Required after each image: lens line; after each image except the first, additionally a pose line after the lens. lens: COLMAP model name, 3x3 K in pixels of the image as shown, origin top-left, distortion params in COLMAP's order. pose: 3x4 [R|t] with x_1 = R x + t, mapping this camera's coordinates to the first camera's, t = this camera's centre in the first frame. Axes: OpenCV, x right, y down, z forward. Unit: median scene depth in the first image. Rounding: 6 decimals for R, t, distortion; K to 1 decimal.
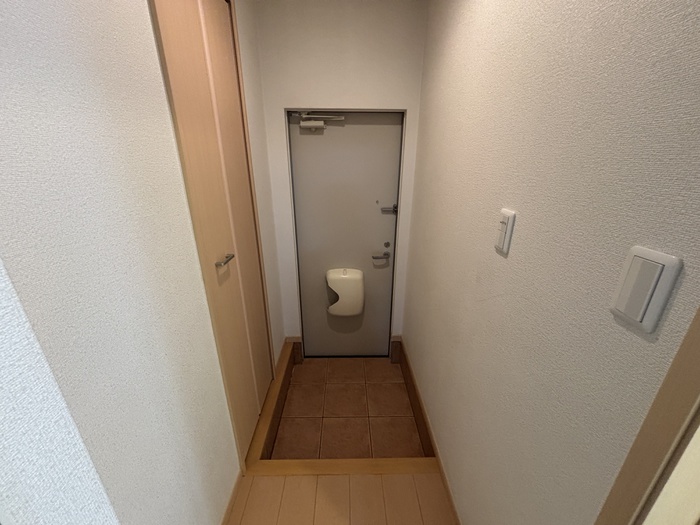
lens RADIAL K [[282.4, 0, 349.1], [0, 282.4, 262.5], [0, 0, 1]] dist [-0.004268, 0.000050]
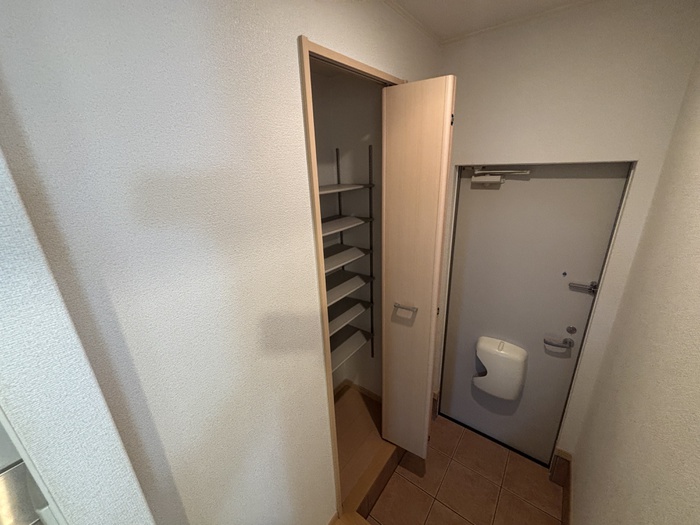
lens RADIAL K [[282.4, 0, 349.2], [0, 282.4, 261.8], [0, 0, 1]] dist [-0.004268, 0.000050]
pose [[0.787029, 0.170630, -0.592850, 0.084421], [-0.176142, 0.983138, 0.049126, -0.176737], [0.591236, 0.065763, 0.803813, 0.048856]]
